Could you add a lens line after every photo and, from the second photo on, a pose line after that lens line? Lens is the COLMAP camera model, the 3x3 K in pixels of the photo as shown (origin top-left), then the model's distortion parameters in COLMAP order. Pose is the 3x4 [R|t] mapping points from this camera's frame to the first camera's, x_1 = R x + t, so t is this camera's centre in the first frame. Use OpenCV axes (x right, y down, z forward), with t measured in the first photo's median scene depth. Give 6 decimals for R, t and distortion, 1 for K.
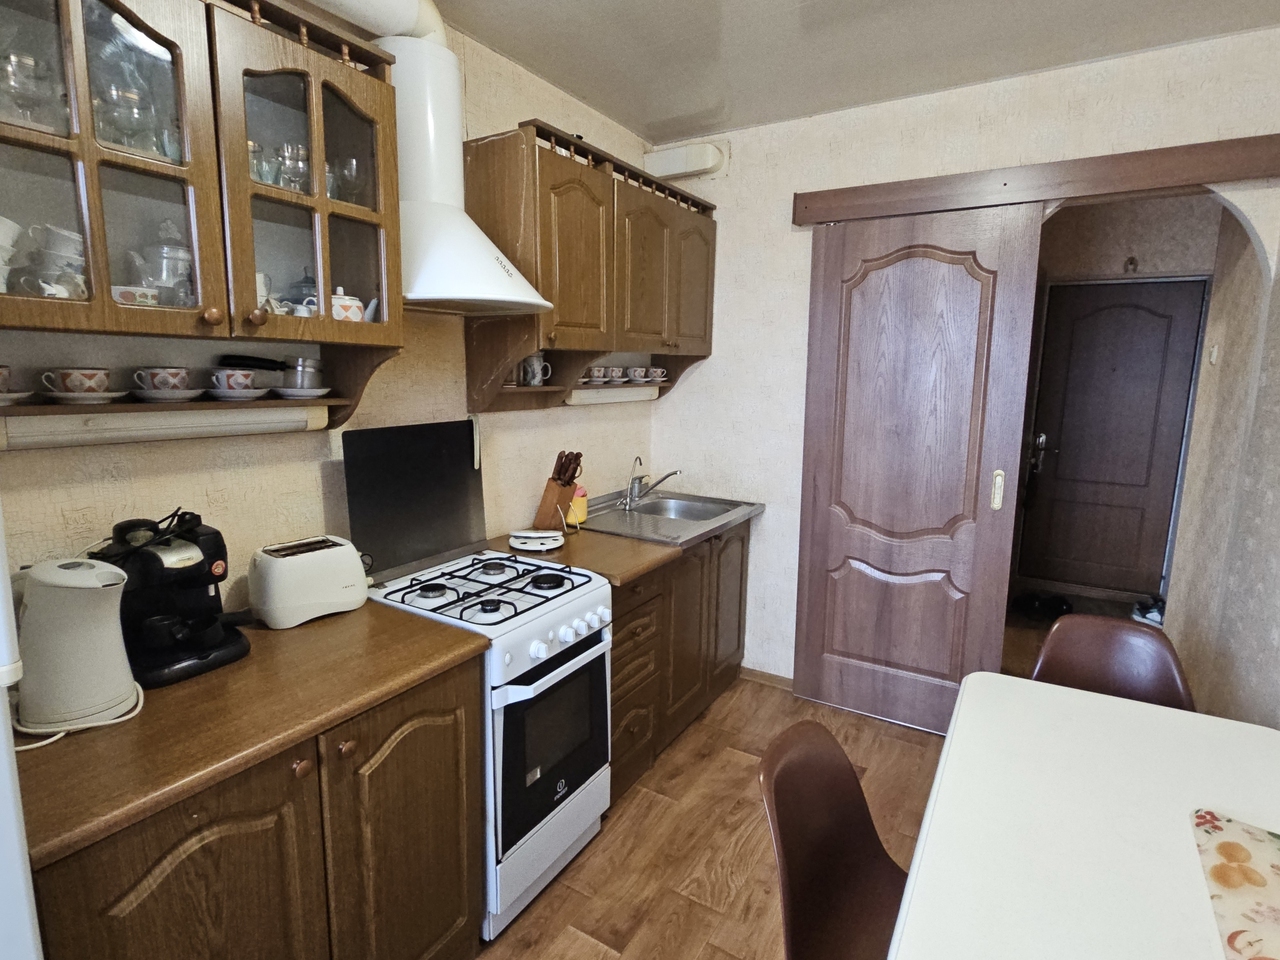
lens RADIAL K [[664.0, 0, 643.0], [0, 664.0, 475.8], [0, 0, 1]] dist [-0.001844, 0.000404]
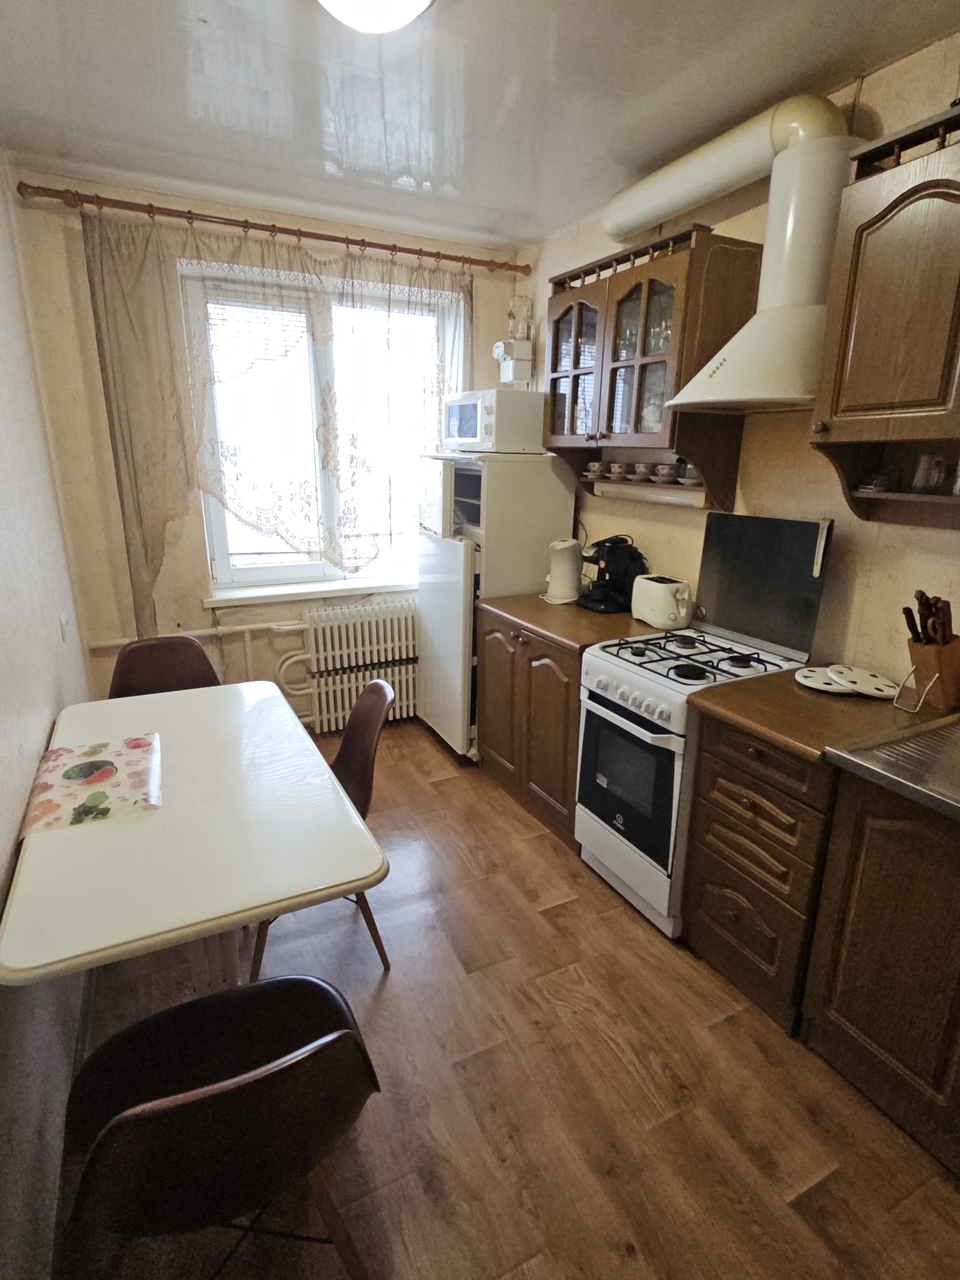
lens RADIAL K [[664.0, 0, 480.0], [0, 664.0, 640.0], [0, 0, 1]] dist [-0.001844, 0.000404]
pose [[-0.530787, 0.209944, -0.821090, 0.882303], [-0.151429, 0.929748, 0.335617, -0.189595], [0.833867, 0.302478, -0.461706, 1.183425]]
